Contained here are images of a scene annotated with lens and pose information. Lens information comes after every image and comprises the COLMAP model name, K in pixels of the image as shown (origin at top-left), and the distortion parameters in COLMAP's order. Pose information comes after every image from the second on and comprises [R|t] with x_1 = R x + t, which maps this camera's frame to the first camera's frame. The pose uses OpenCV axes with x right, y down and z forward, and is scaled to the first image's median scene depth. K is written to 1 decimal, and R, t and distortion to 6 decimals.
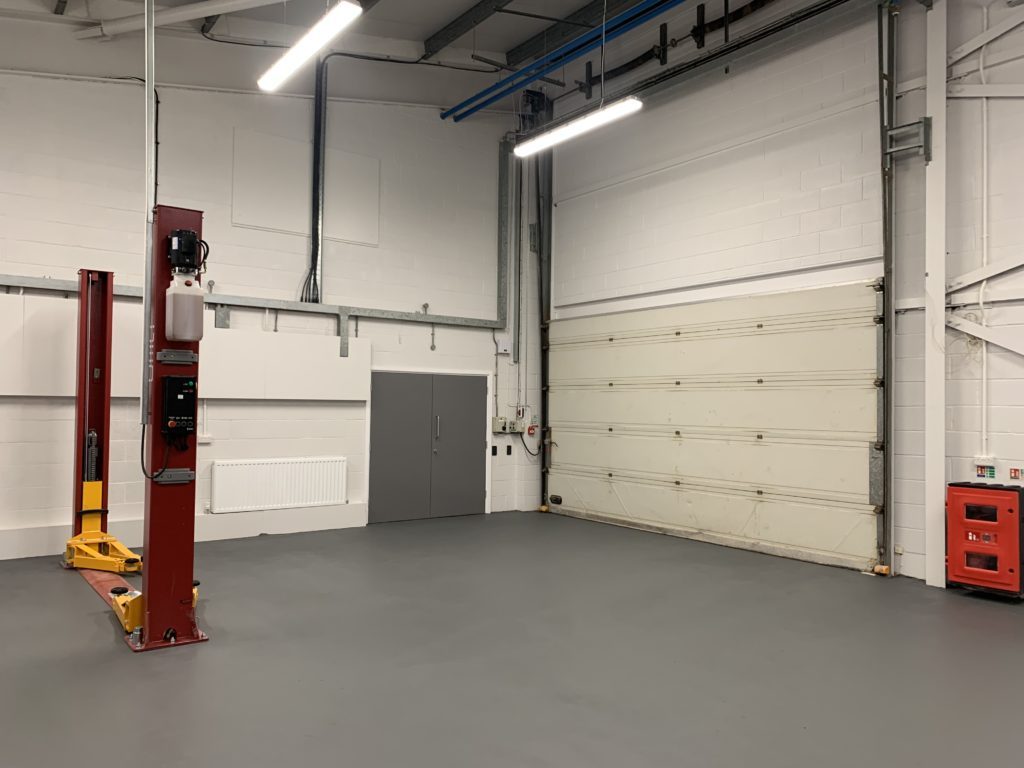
lens RADIAL K [[783.4, 0, 503.2], [0, 783.4, 386.4], [0, 0, 1]] dist [0.036812, -0.044730]
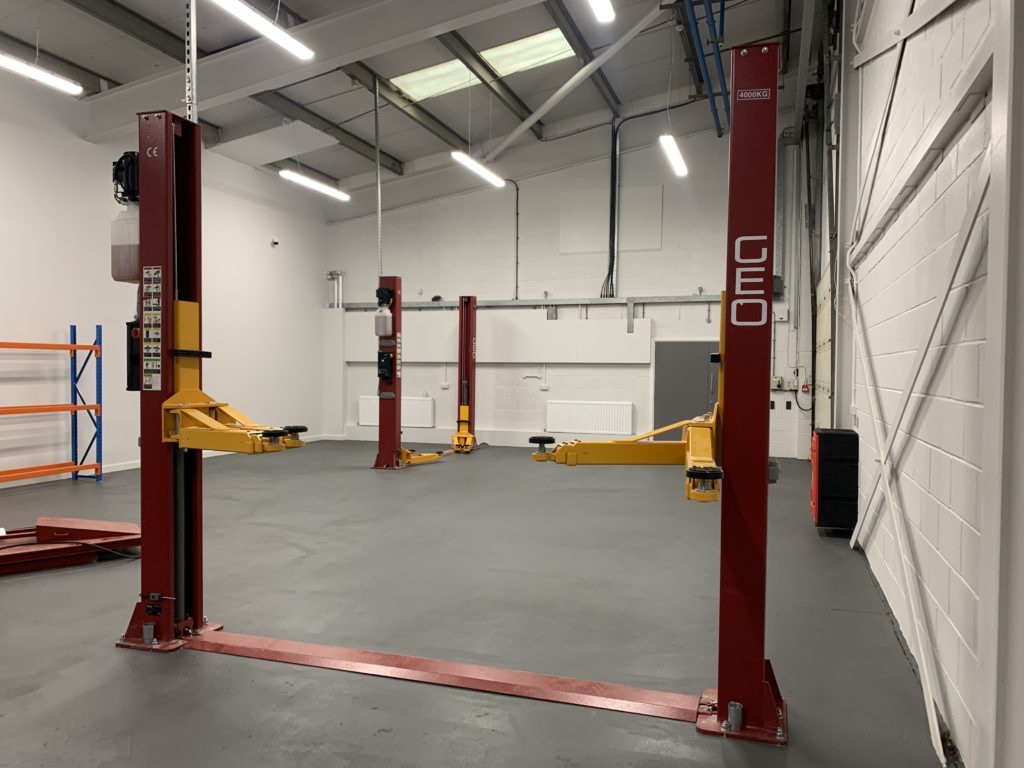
lens RADIAL K [[783.4, 0, 513.7], [0, 783.4, 396.6], [0, 0, 1]] dist [0.036812, -0.044730]
pose [[0.568343, 0.022398, -0.822487, 0.900662], [0.019179, 0.998997, 0.040457, 0.017497], [0.822568, -0.038768, 0.567343, 0.006924]]
